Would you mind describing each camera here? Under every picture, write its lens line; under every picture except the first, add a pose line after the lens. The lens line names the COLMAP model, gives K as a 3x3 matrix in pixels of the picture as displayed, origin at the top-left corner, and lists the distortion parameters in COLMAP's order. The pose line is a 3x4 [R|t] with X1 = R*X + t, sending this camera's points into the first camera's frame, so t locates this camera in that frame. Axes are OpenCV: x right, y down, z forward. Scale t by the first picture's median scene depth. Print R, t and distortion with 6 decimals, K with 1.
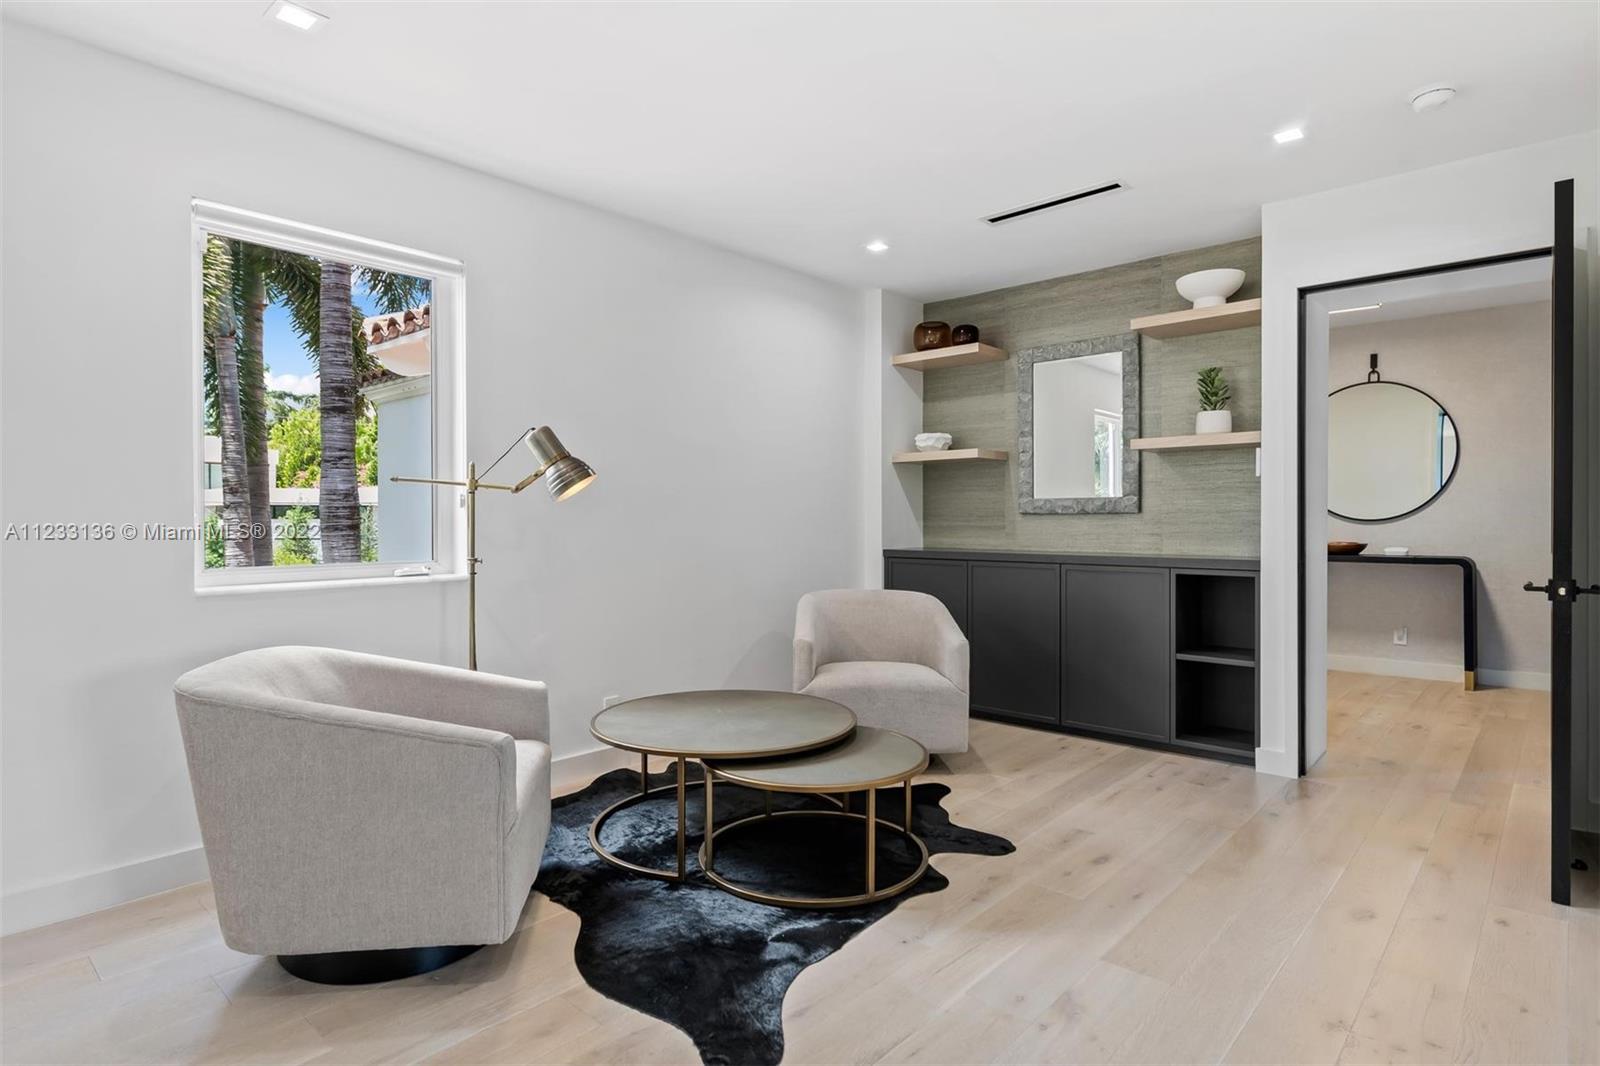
lens RADIAL K [[842.2, 0, 802.1], [0, 842.2, 521.1], [0, 0, 1]] dist [-0.001506, -0.000389]
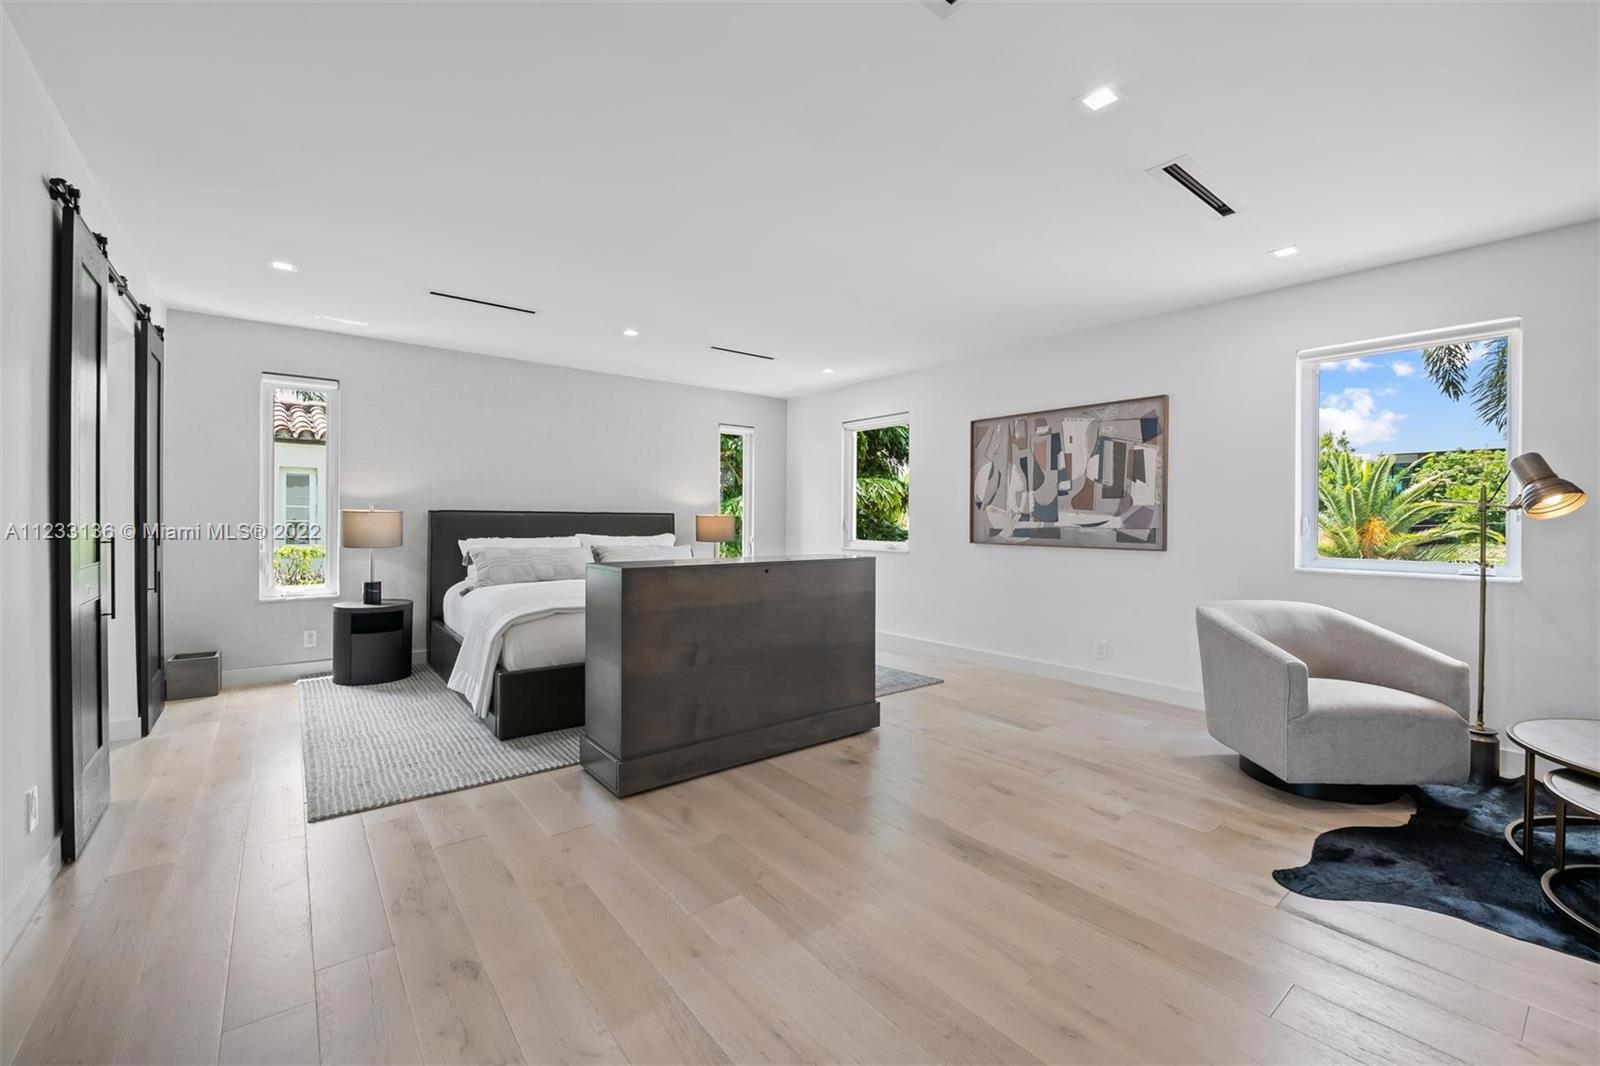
lens RADIAL K [[657.8, 0, 802.0], [0, 657.8, 520.5], [0, 0, 1]] dist [-0.000126, -0.000003]
pose [[-0.167323, 0.004953, -0.985890, 0.550792], [0.005391, 0.999977, 0.004109, -0.029101], [0.985887, -0.004627, -0.167346, 0.108309]]
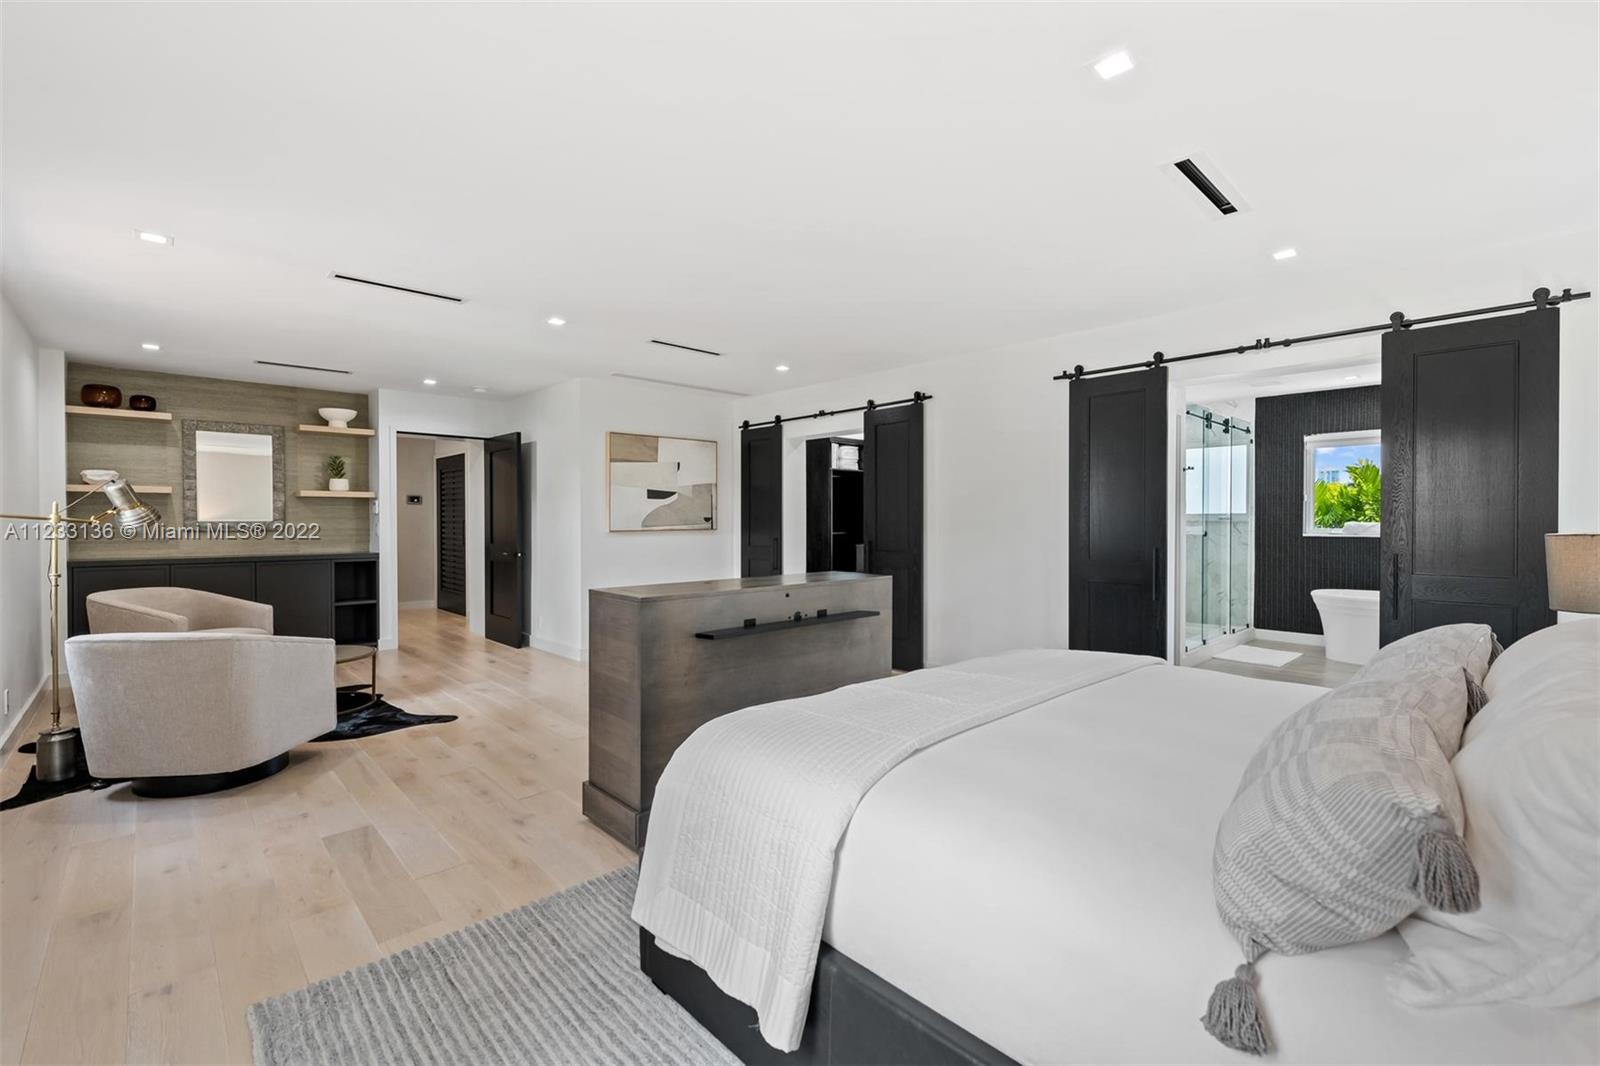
lens RADIAL K [[679.8, 0, 800.0], [0, 679.8, 533.0], [0, 0, 1]] dist [0.001694, 0.000146]
pose [[0.084368, -0.017459, 0.996282, -0.987952], [-0.004308, 0.999831, 0.017886, -0.037133], [-0.996425, -0.005801, 0.084278, -0.203085]]
